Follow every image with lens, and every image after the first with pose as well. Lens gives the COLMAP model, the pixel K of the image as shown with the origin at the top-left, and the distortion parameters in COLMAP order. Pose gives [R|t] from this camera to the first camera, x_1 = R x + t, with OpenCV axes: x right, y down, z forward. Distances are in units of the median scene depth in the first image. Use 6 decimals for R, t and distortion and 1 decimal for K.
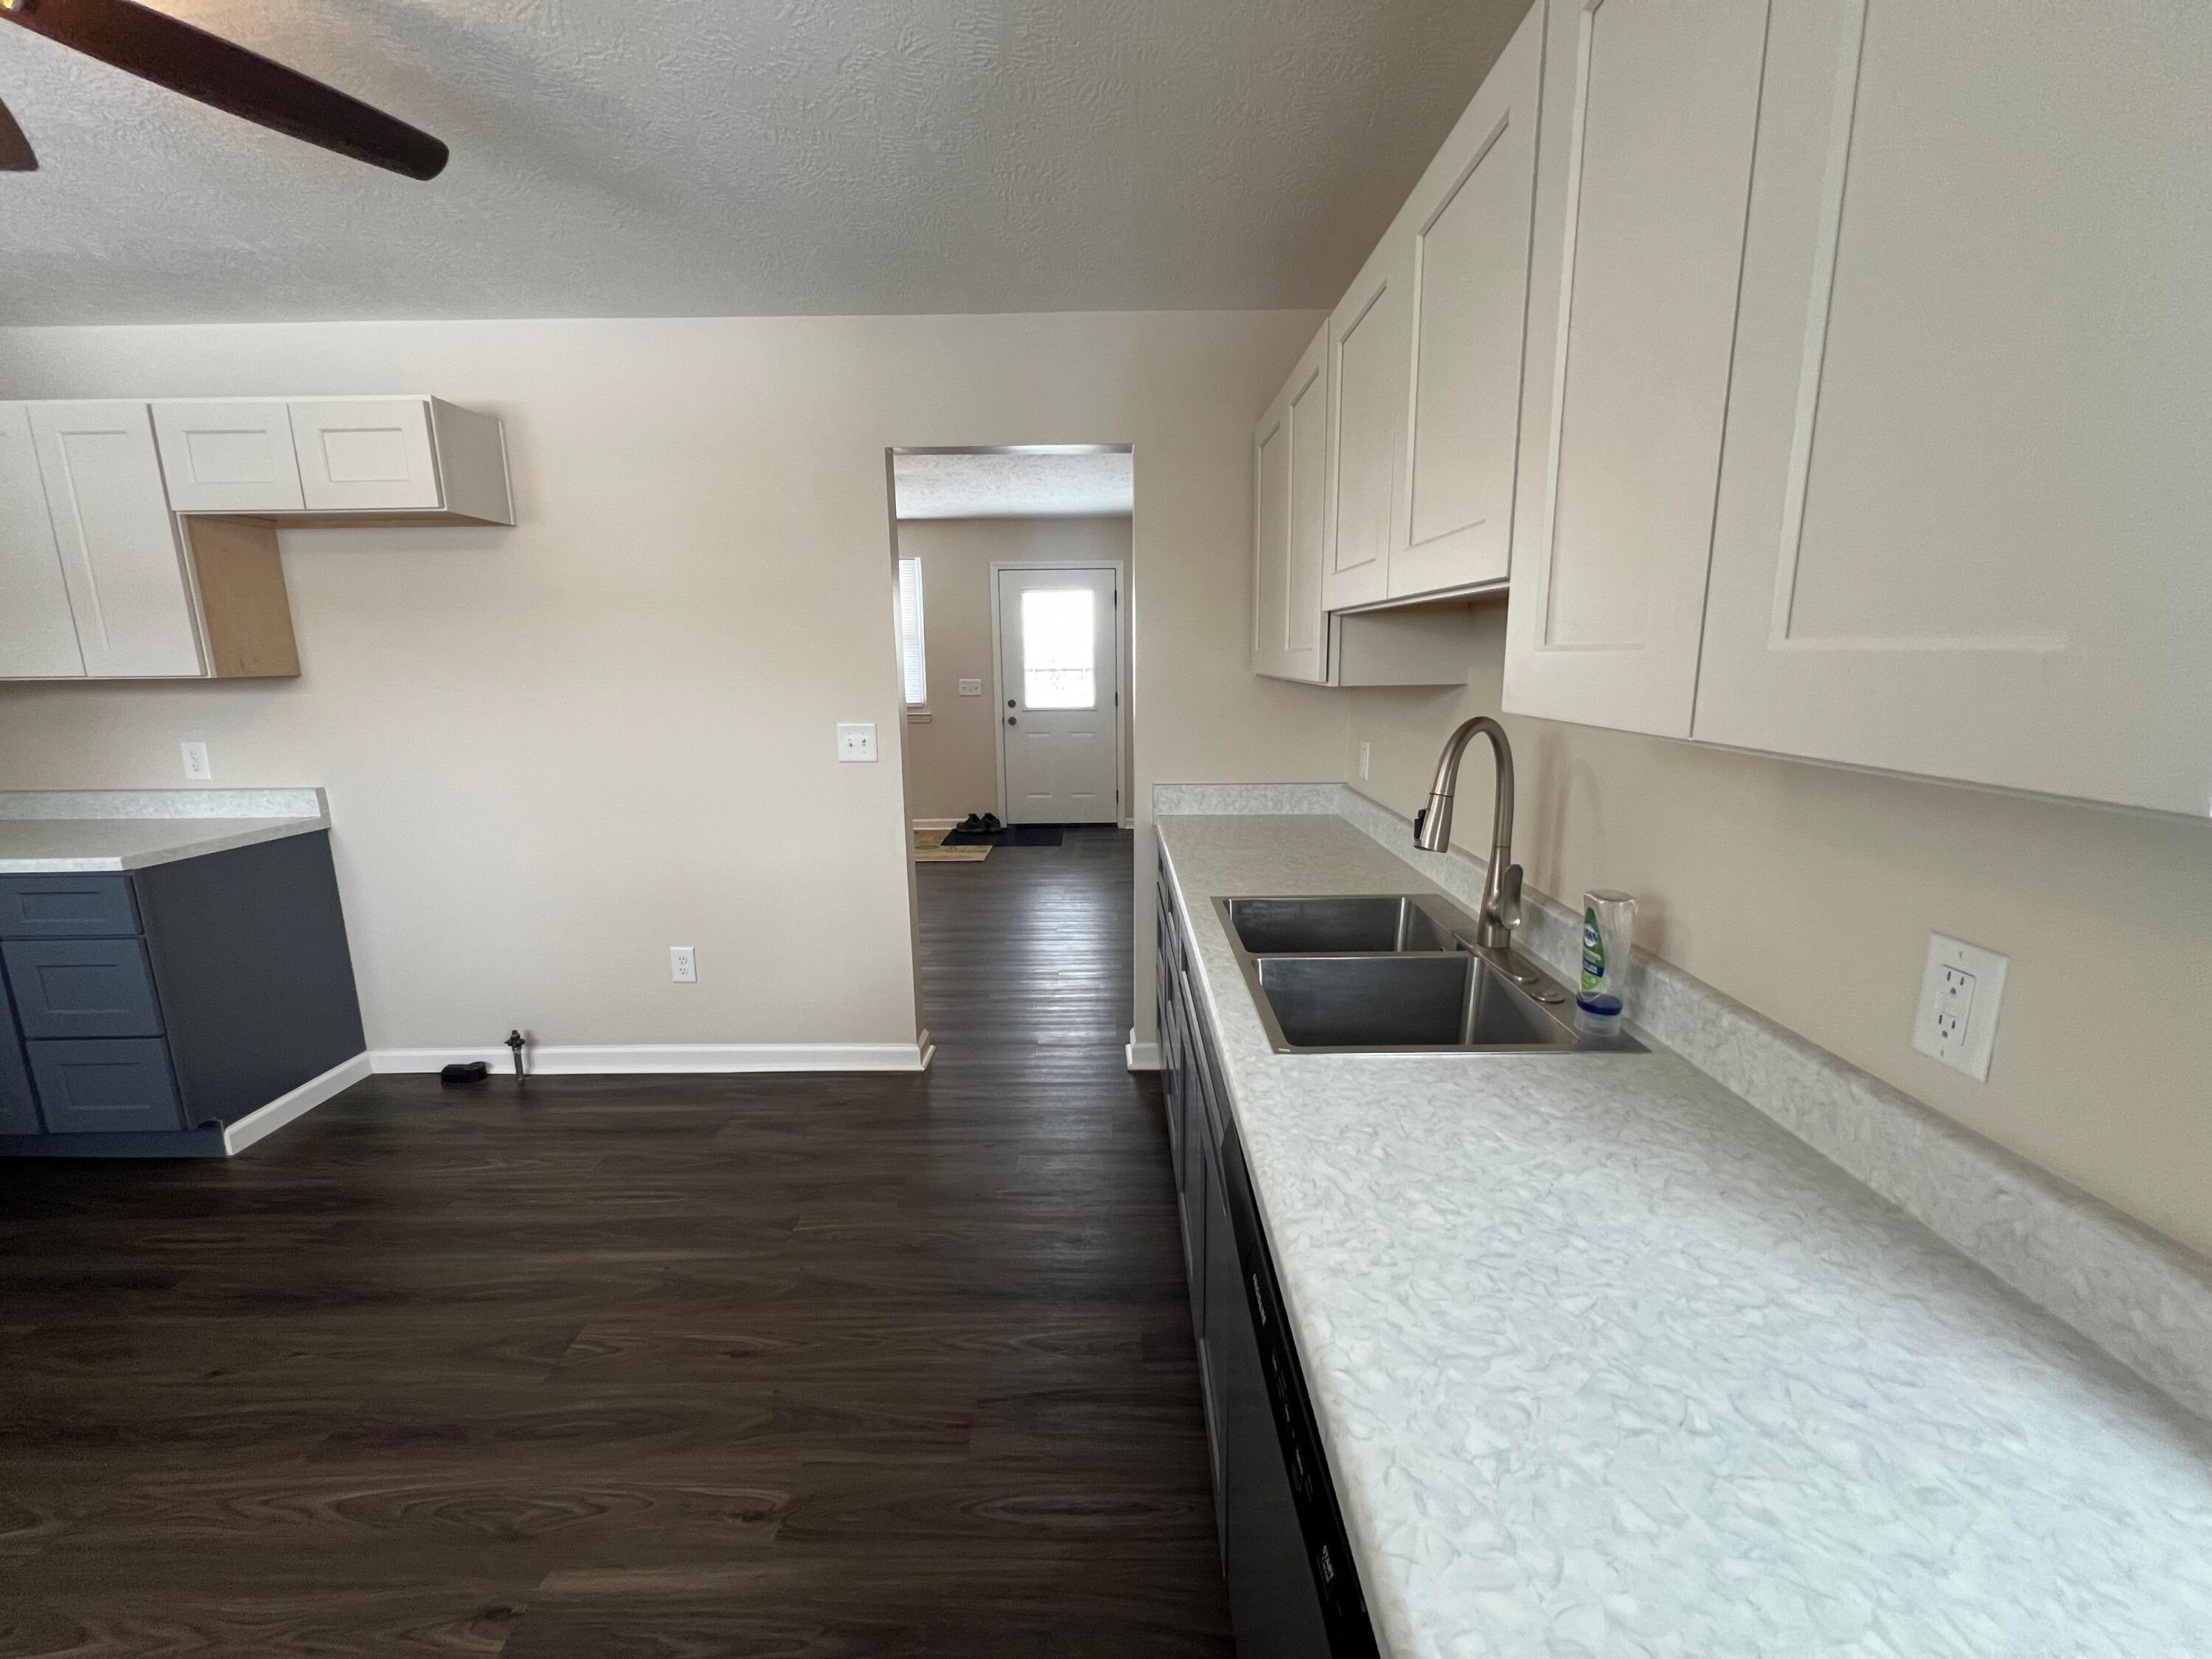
lens RADIAL K [[886.5, 0, 1106.0], [0, 886.5, 829.5], [0, 0, 1]] dist [-0.007968, 0.000021]
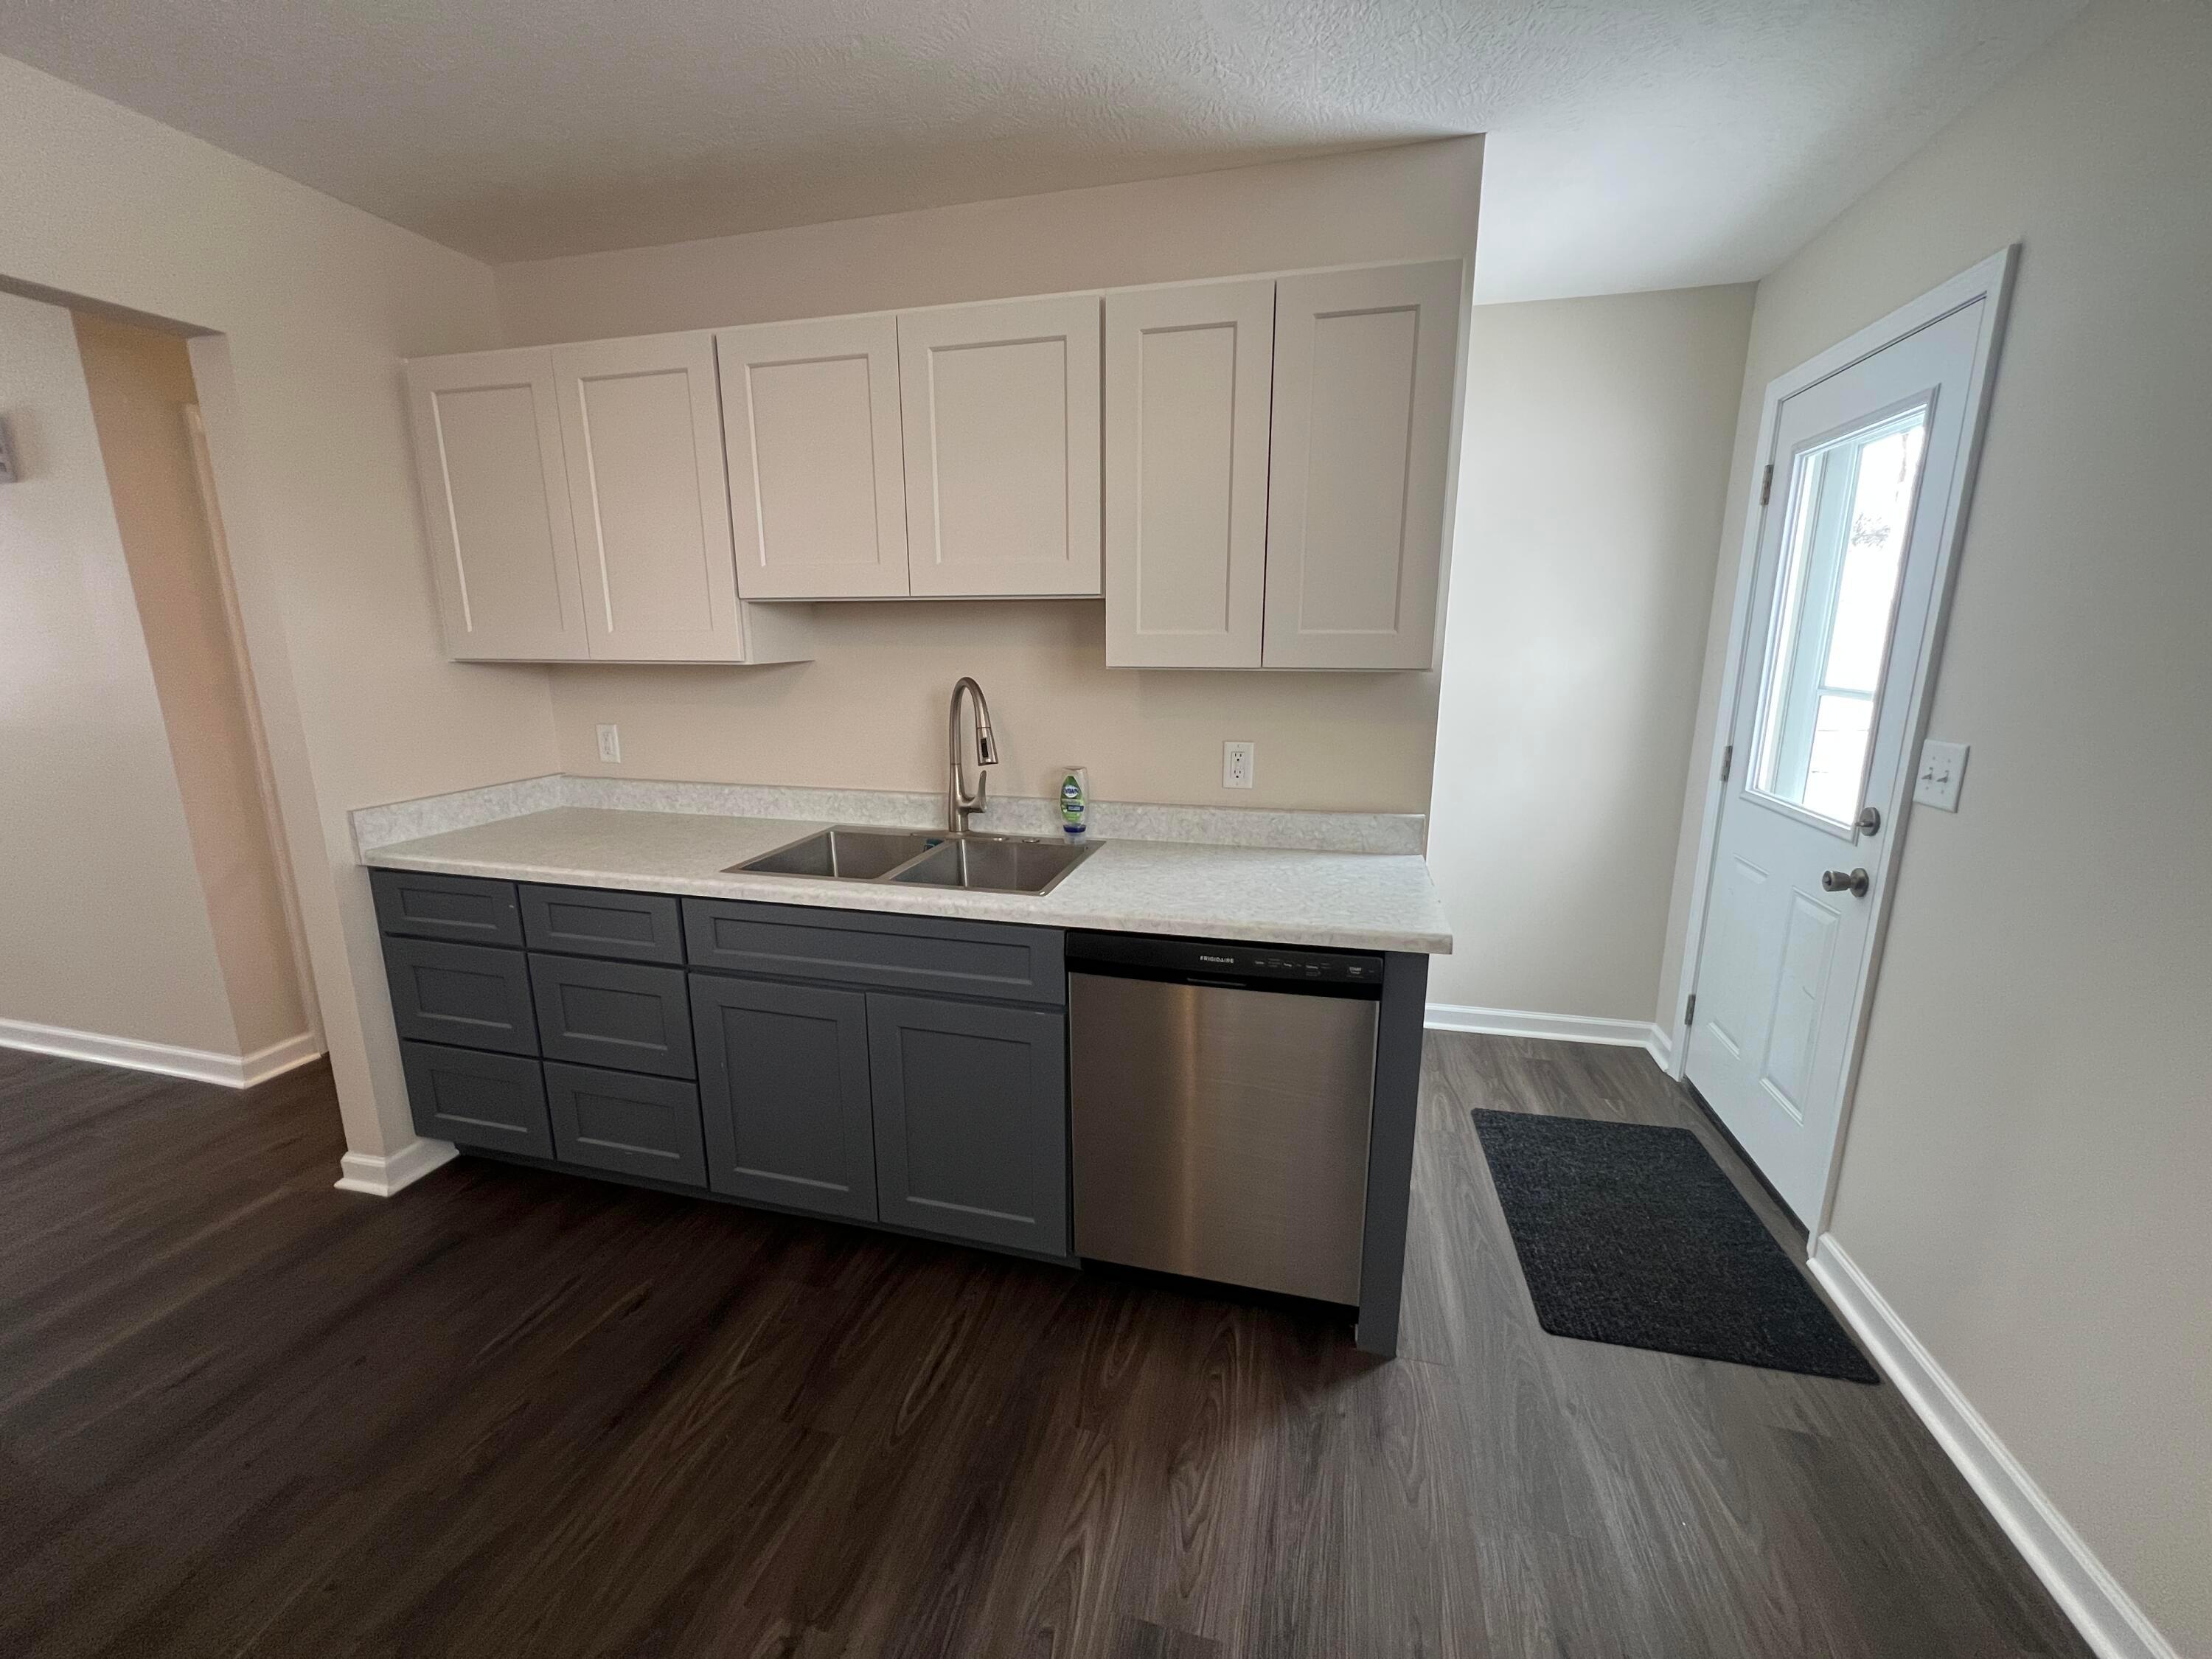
lens RADIAL K [[886.5, 0, 1106.0], [0, 886.5, 829.5], [0, 0, 1]] dist [-0.007968, 0.000021]
pose [[0.234819, -0.203724, 0.950451, -1.287876], [0.187564, 0.968911, 0.161341, -0.092687], [-0.953771, 0.140384, 0.265730, 0.495295]]
